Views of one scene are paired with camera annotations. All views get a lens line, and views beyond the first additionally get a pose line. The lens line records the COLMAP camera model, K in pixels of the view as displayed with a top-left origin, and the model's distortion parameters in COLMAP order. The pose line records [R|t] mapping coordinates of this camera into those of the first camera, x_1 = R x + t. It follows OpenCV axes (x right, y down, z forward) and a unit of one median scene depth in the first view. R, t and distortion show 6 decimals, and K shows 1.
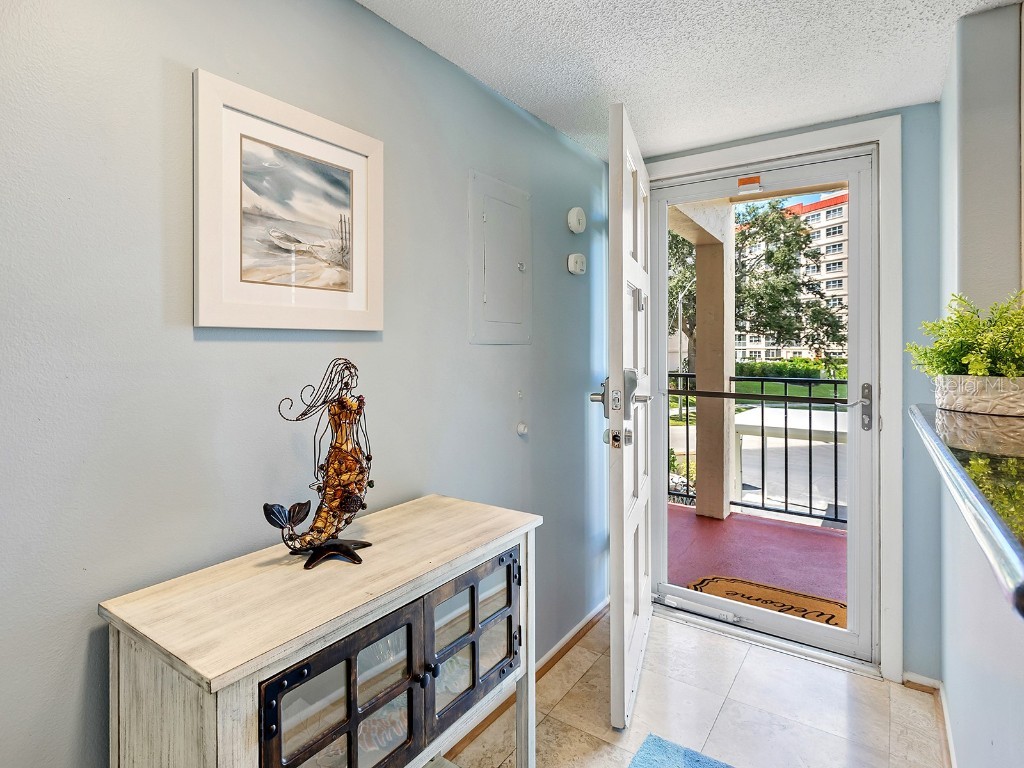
lens RADIAL K [[526.7, 0, 520.3], [0, 526.7, 348.5], [0, 0, 1]] dist [-0.000927, 0.001225]
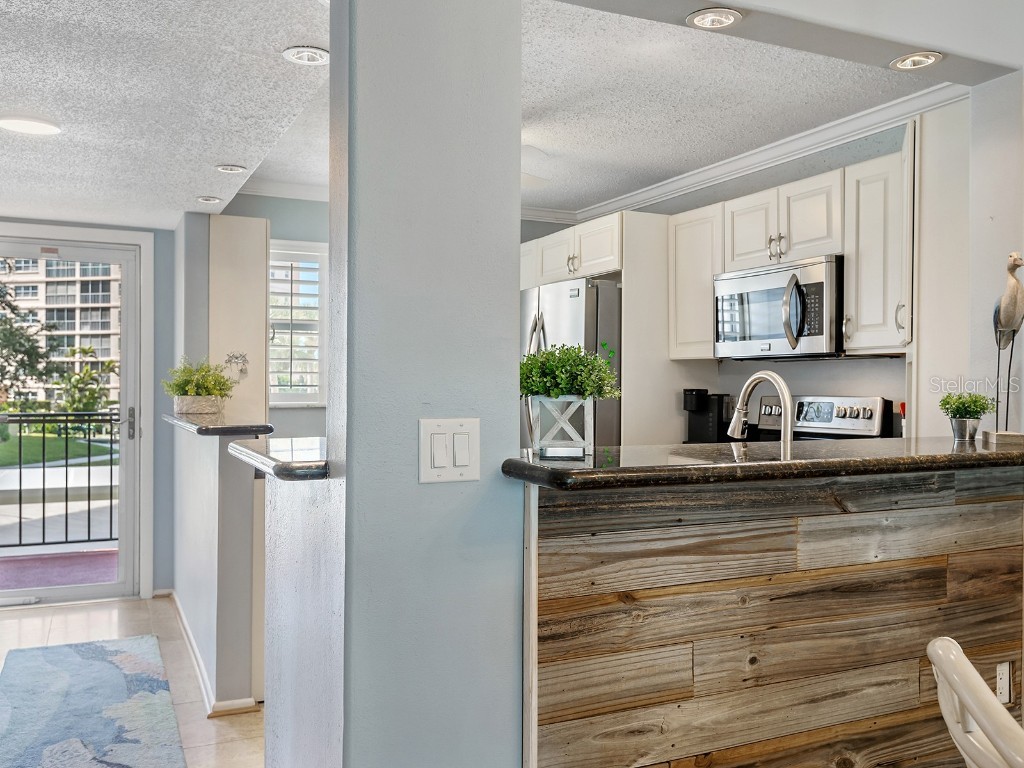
lens RADIAL K [[883.8, 0, 504.2], [0, 883.8, 388.7], [0, 0, 1]] dist [-0.009194, -0.005609]
pose [[0.496413, 0.002999, 0.868081, -0.864557], [-0.004392, 0.999990, -0.000942, 0.012049], [-0.868075, -0.003345, 0.496421, -1.008248]]
